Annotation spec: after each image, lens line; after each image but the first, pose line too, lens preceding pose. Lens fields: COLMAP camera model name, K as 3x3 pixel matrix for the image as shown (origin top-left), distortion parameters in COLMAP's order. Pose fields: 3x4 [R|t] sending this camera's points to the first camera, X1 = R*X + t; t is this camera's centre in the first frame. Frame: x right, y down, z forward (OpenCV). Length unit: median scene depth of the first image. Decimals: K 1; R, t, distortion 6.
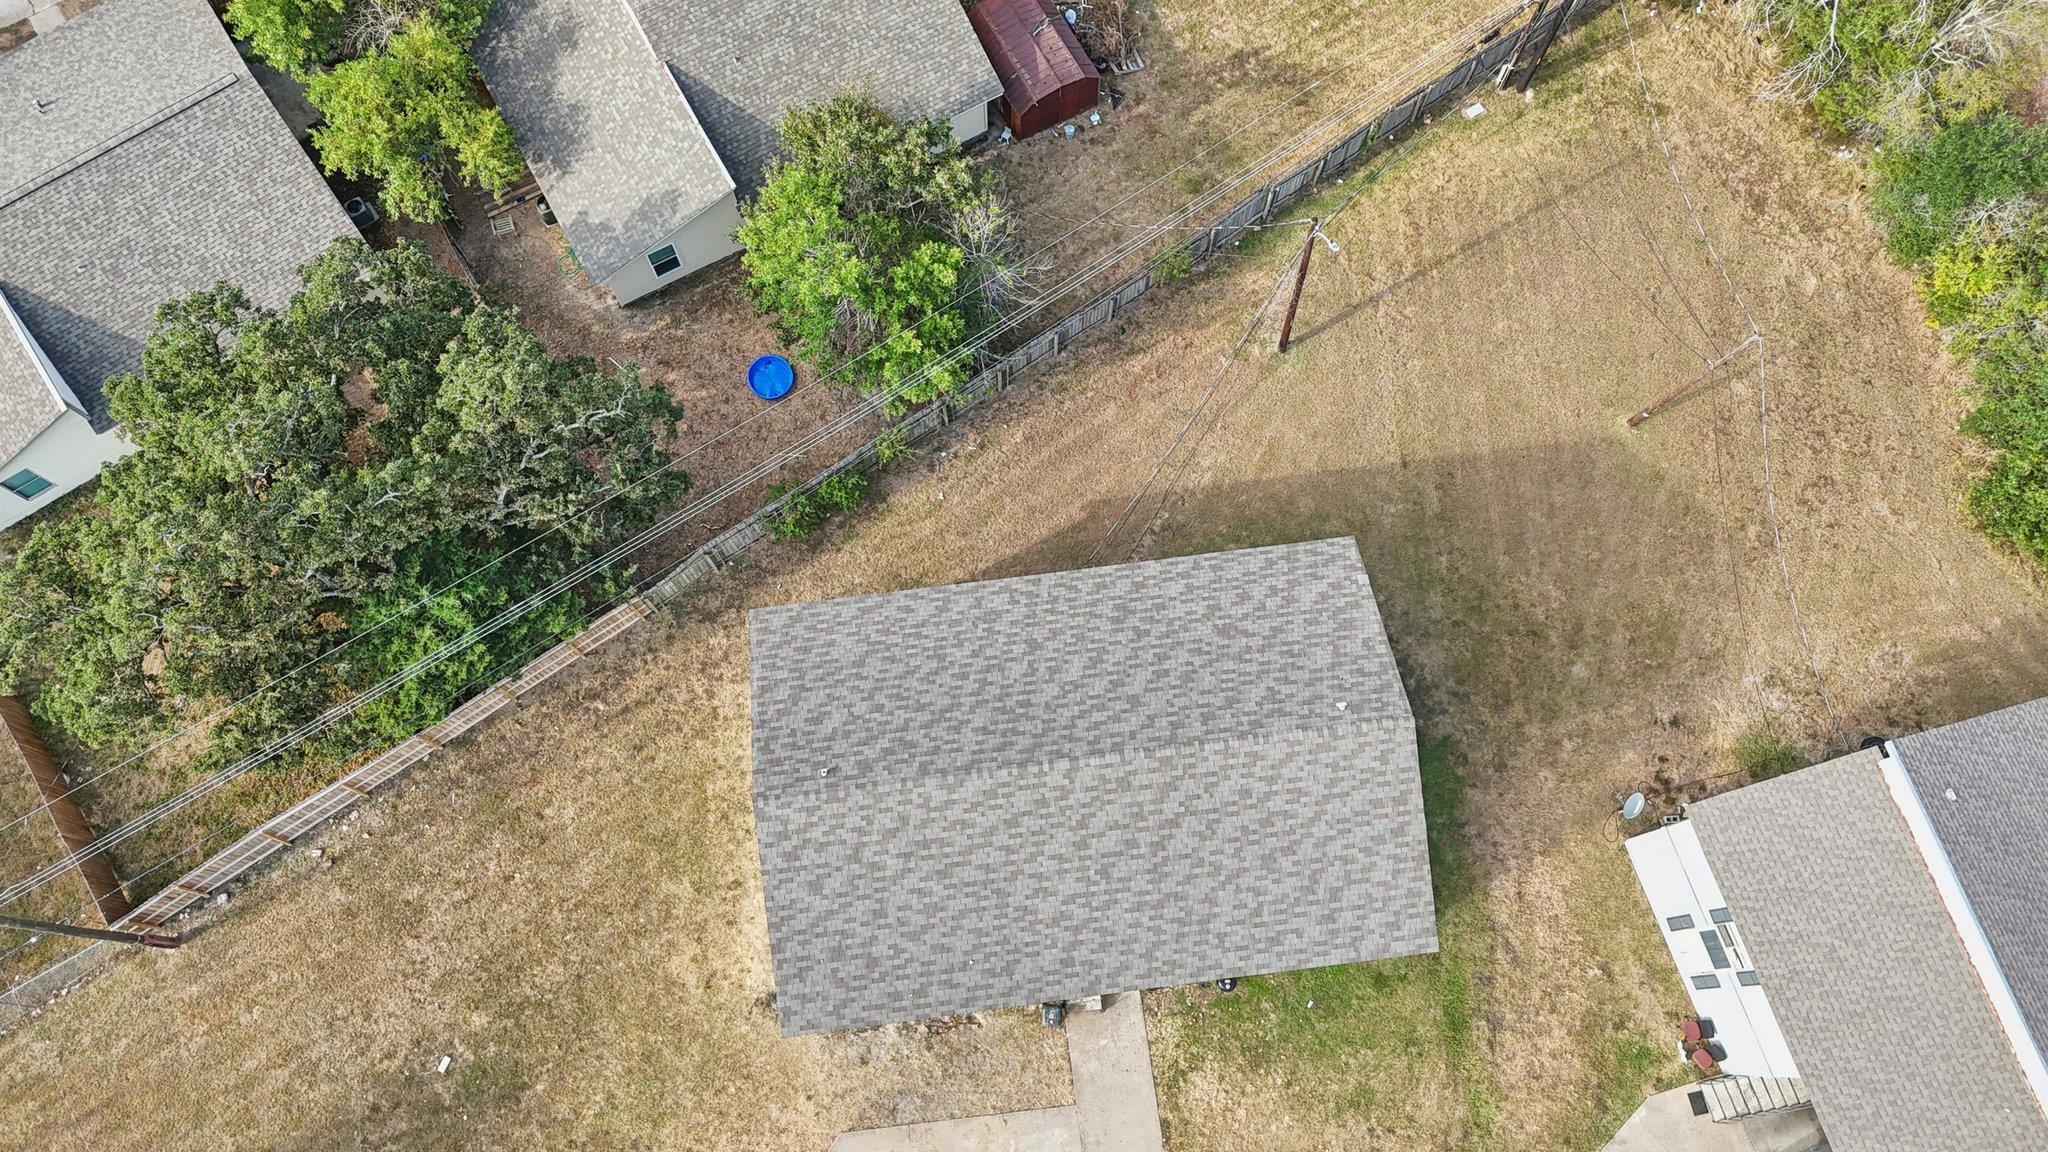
lens RADIAL K [[1529.2, 0, 1019.2], [0, 1529.2, 565.2], [0, 0, 1]] dist [0.118896, -0.187293]
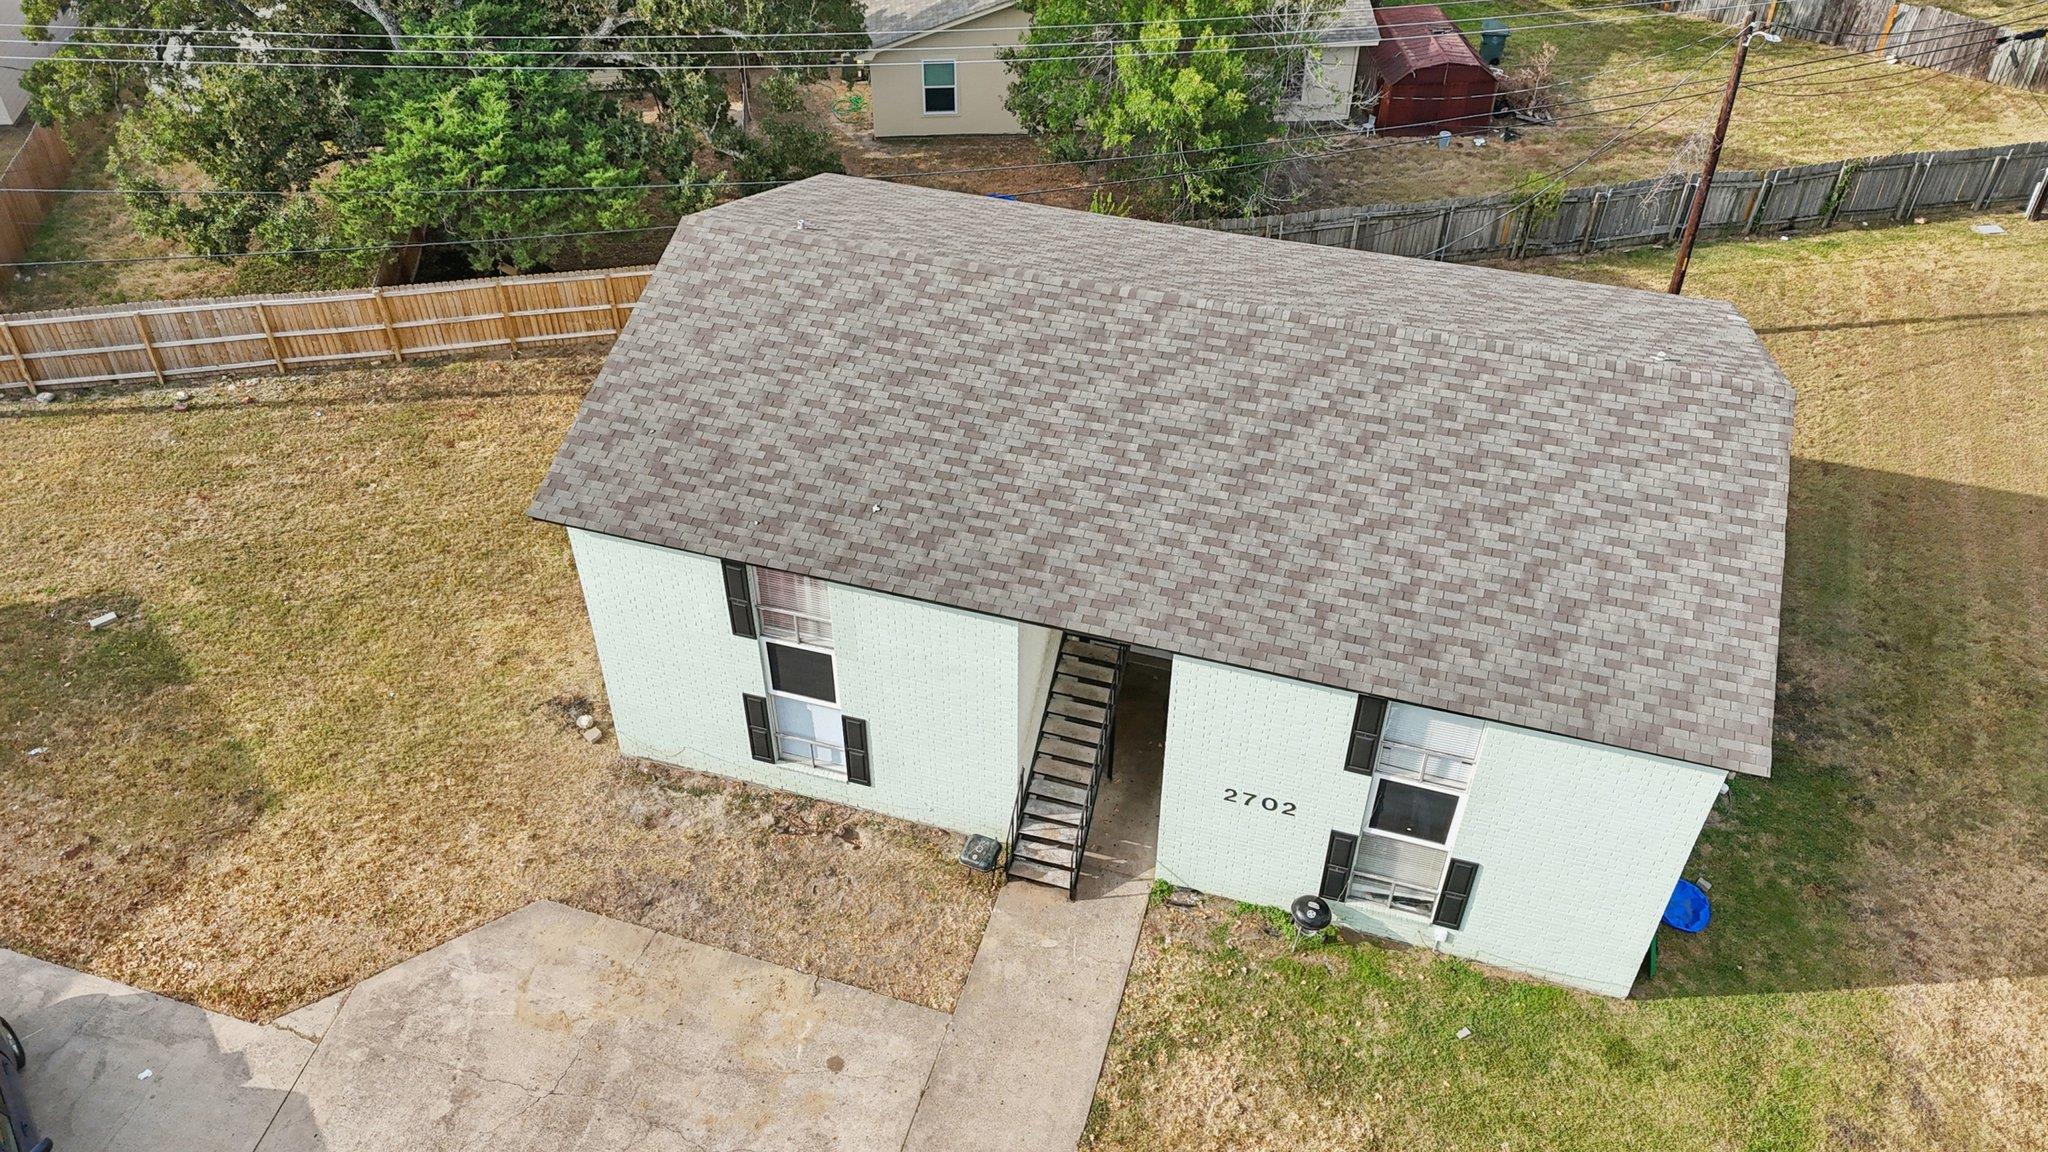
lens RADIAL K [[1528.6, 0, 1027.7], [0, 1528.6, 559.0], [0, 0, 1]] dist [0.078235, -0.068305]
pose [[0.912854, 0.267659, -0.308312, 0.176191], [-0.391399, 0.788613, -0.474232, 0.462405], [0.116206, 0.553578, 0.824650, 0.501855]]
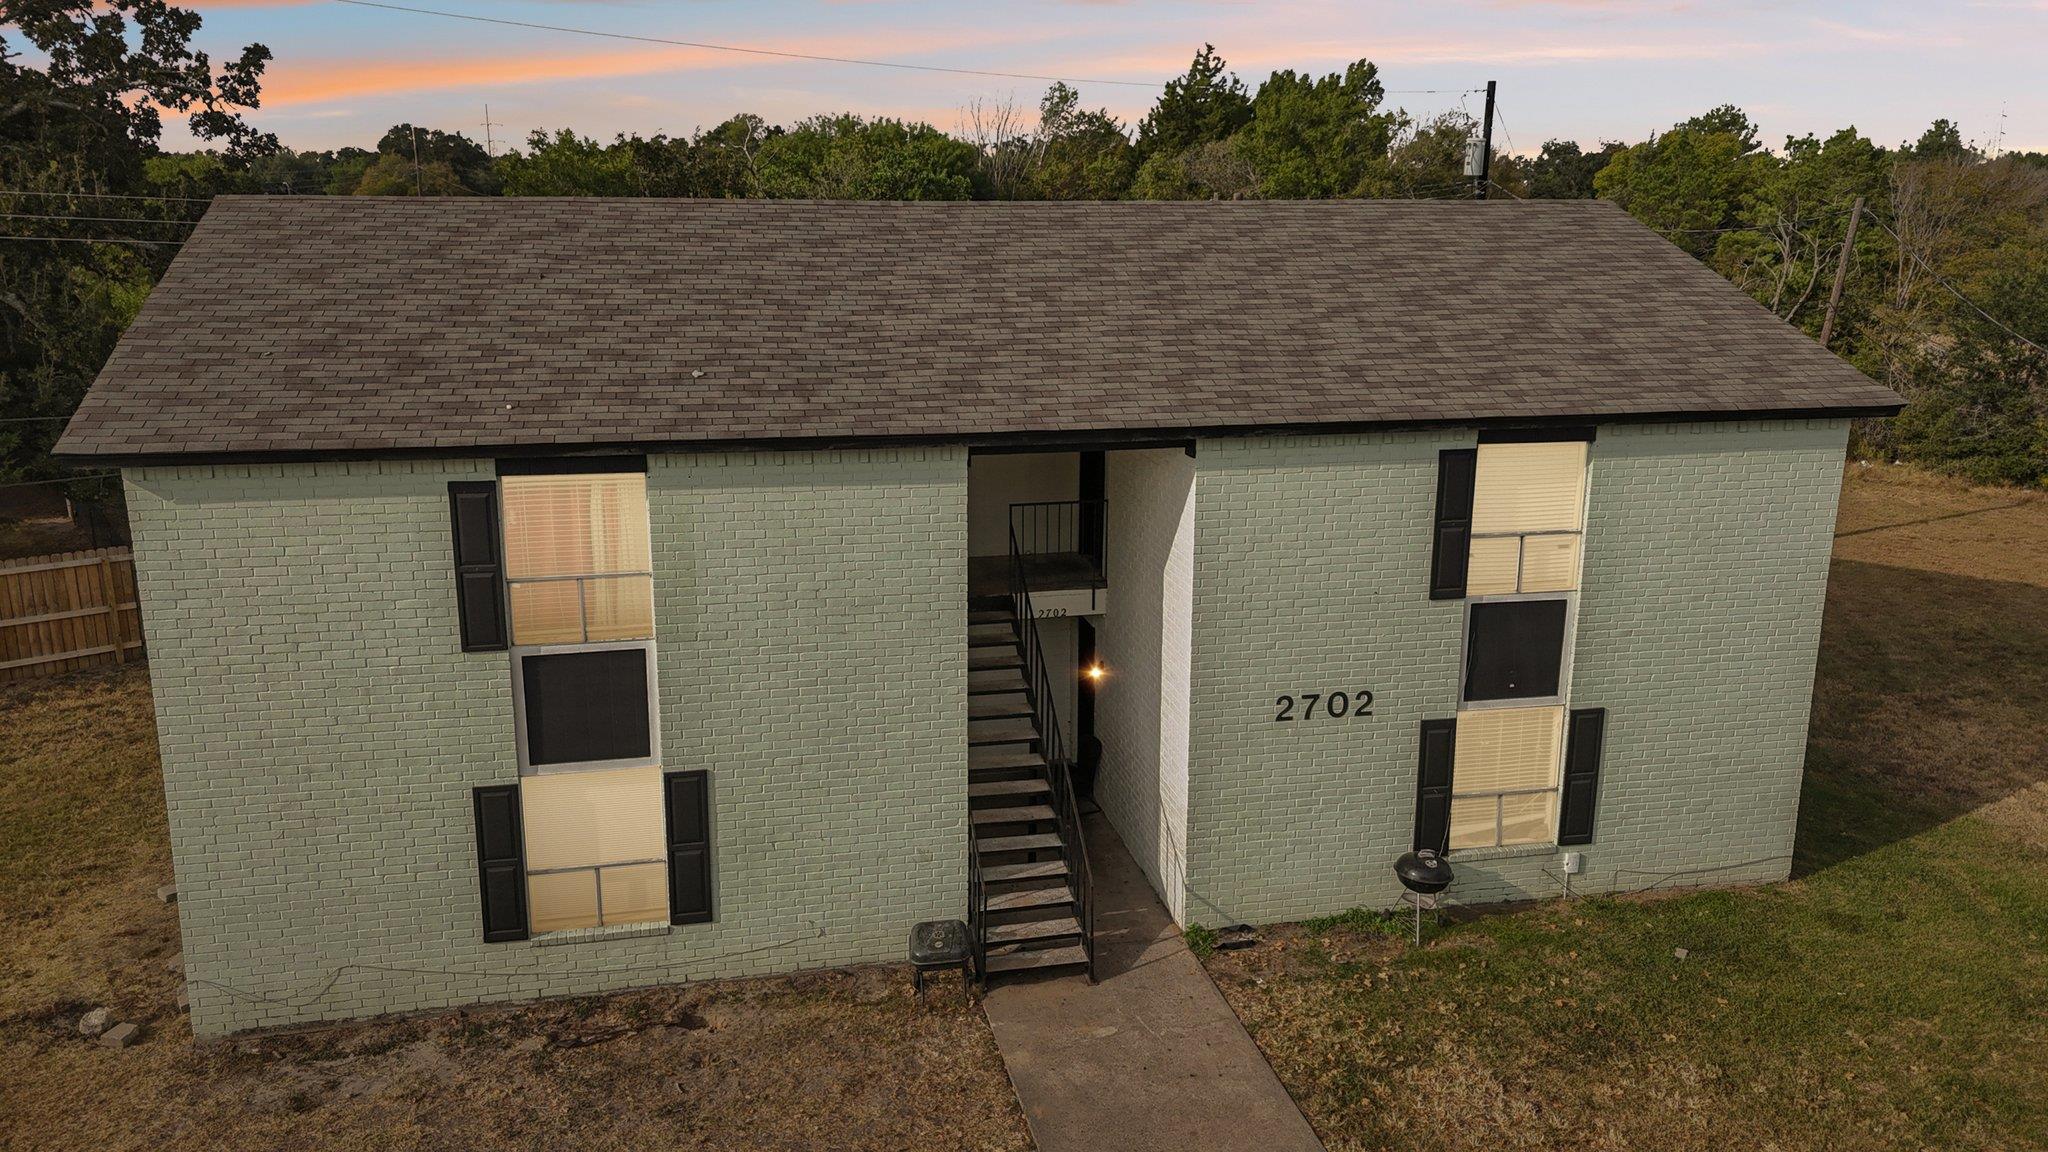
lens RADIAL K [[1561.0, 0, 1012.1], [0, 1561.0, 552.2], [0, 0, 1]] dist [0.056213, -0.031666]
pose [[0.996385, -0.016443, 0.083345, 0.010192], [0.080077, 0.509358, -0.856821, 0.540549], [-0.028364, 0.860398, 0.508833, 0.761189]]
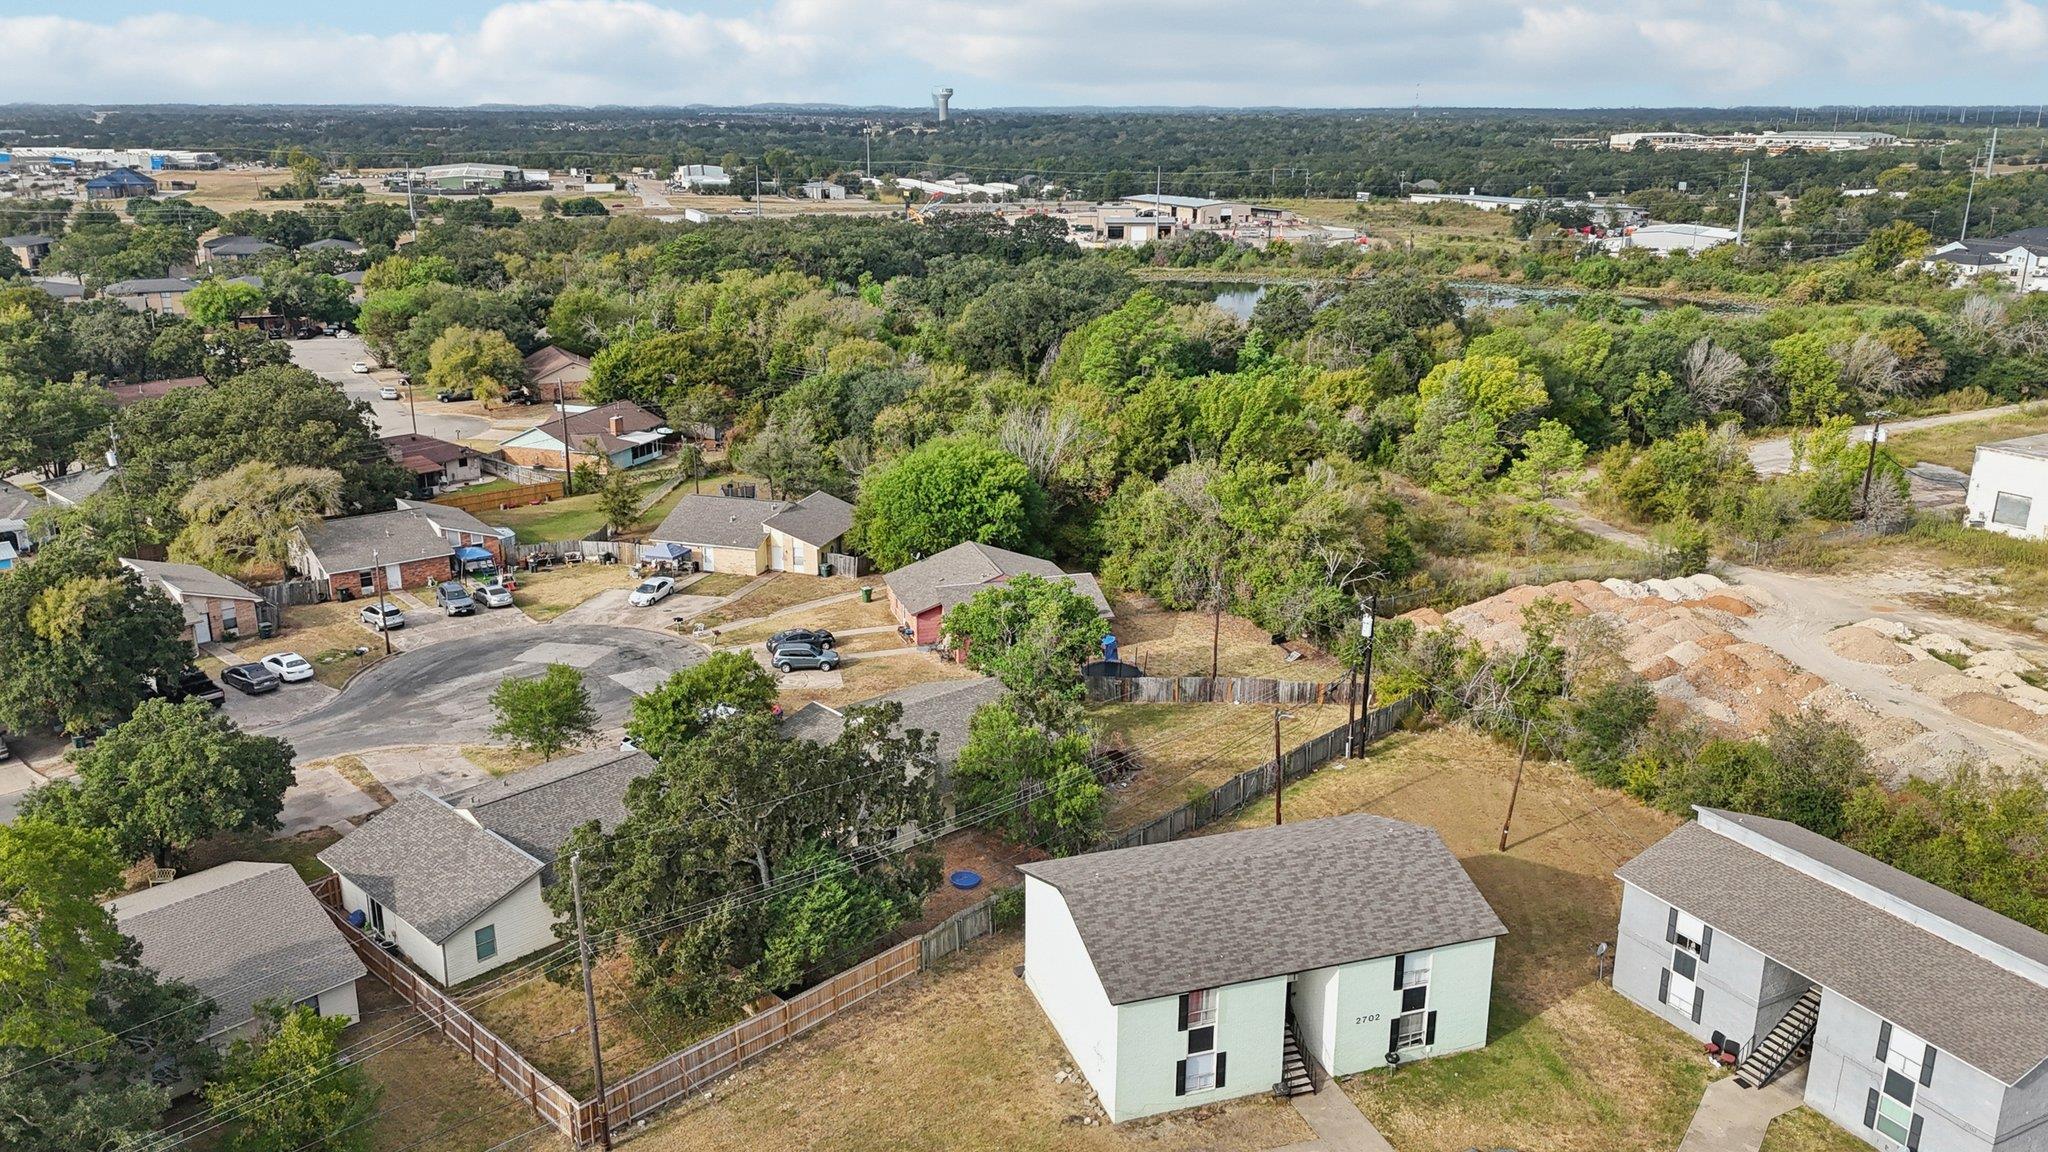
lens RADIAL K [[1551.7, 0, 1024.0], [0, 1551.7, 576.0], [0, 0, 1]] dist [0.077869, -0.074624]
pose [[0.980928, -0.056225, 0.186064, -0.432254], [0.185733, 0.553360, -0.811971, 1.122076], [-0.057307, 0.831043, 0.553249, -0.120813]]
